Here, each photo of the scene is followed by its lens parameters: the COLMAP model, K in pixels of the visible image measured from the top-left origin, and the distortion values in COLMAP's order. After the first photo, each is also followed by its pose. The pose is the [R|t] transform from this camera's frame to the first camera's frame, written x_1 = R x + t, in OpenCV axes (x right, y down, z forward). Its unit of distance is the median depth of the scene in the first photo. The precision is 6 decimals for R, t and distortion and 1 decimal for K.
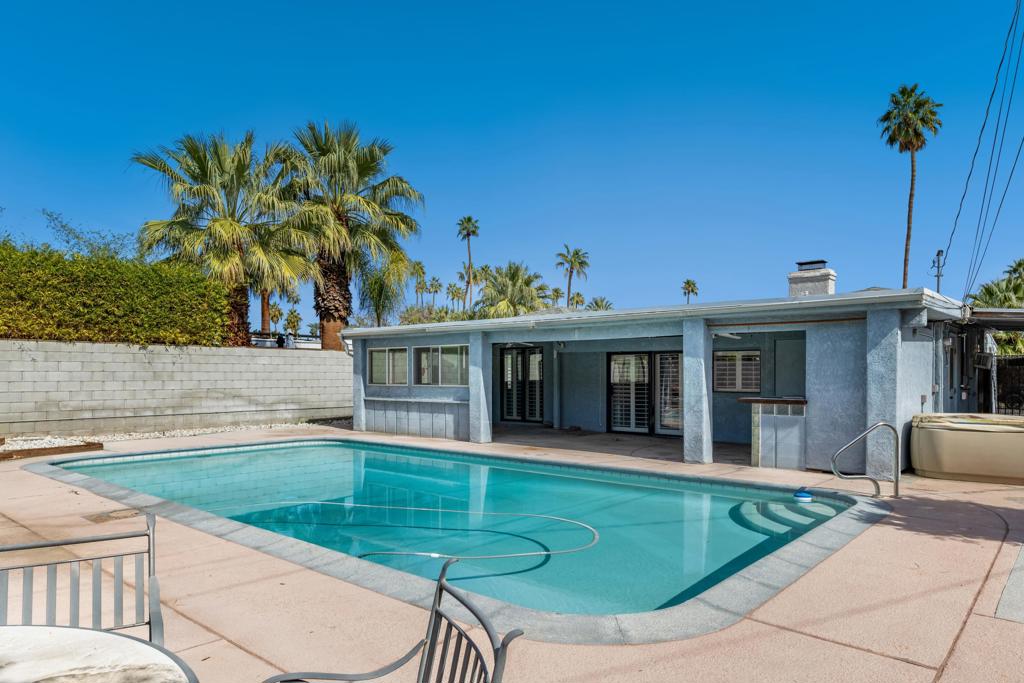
lens RADIAL K [[647.3, 0, 511.1], [0, 647.3, 374.4], [0, 0, 1]] dist [0.002084, 0.000206]
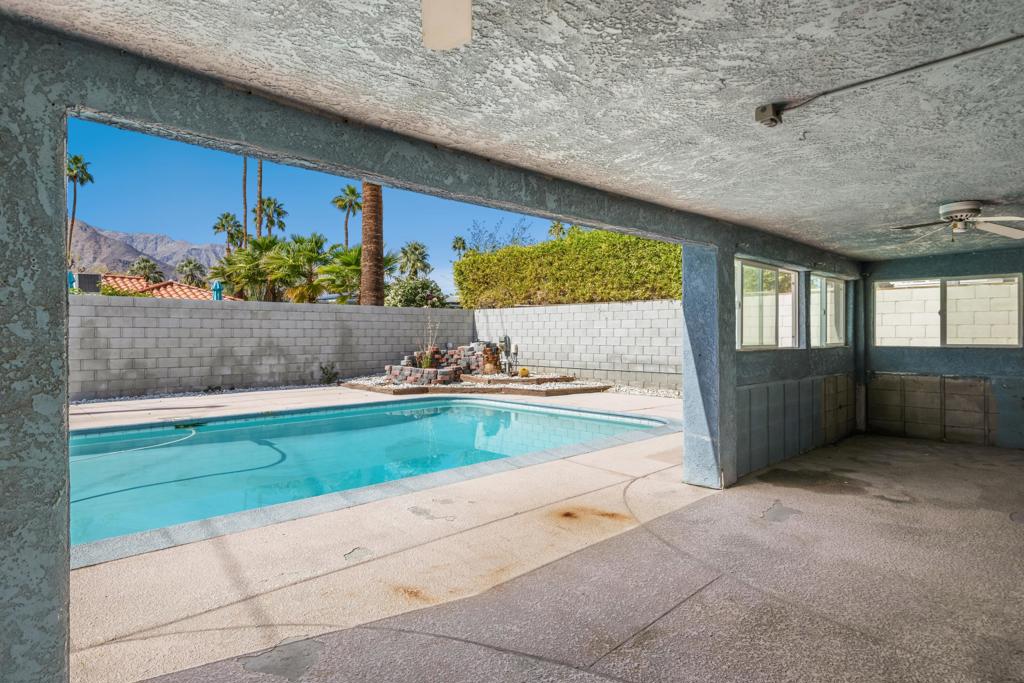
lens RADIAL K [[578.3, 0, 512.0], [0, 578.3, 341.5], [0, 0, 1]] dist [-0.000572, -0.000124]
pose [[-0.077012, 0.010598, -0.996974, 0.308781], [0.001653, 0.999943, 0.010502, 0.006940], [0.997029, -0.000840, -0.077025, 0.815760]]
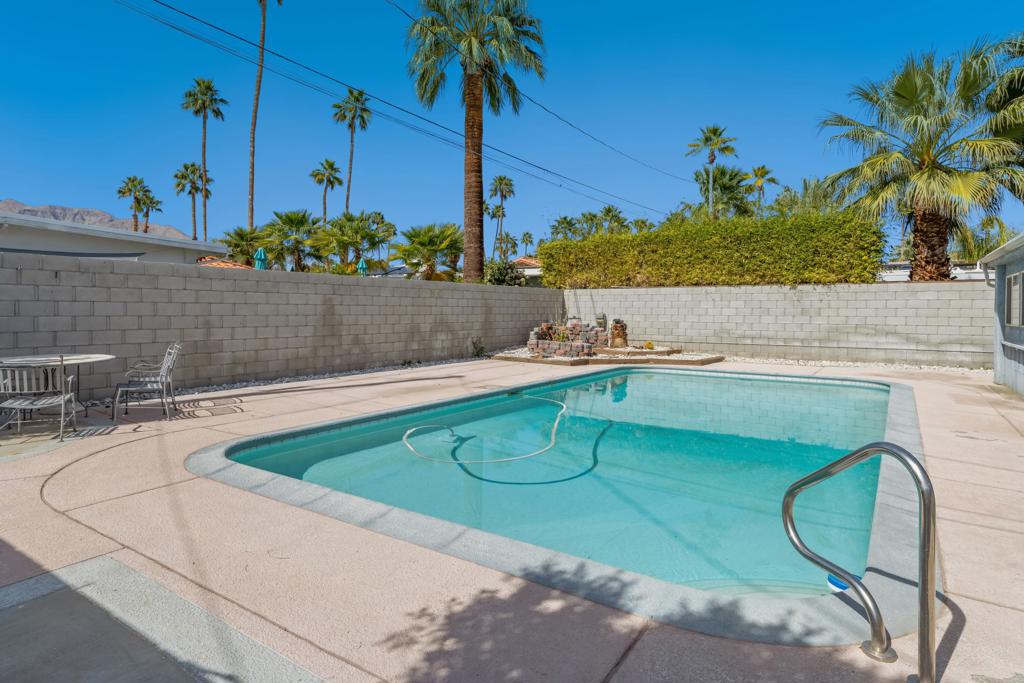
lens RADIAL K [[568.7, 0, 509.0], [0, 568.7, 319.2], [0, 0, 1]] dist [0.004642, 0.000561]
pose [[0.123446, 0.015152, -0.992236, 0.399363], [-0.004006, 0.999883, 0.014771, 0.002708], [0.992343, 0.002151, 0.123492, 0.360568]]
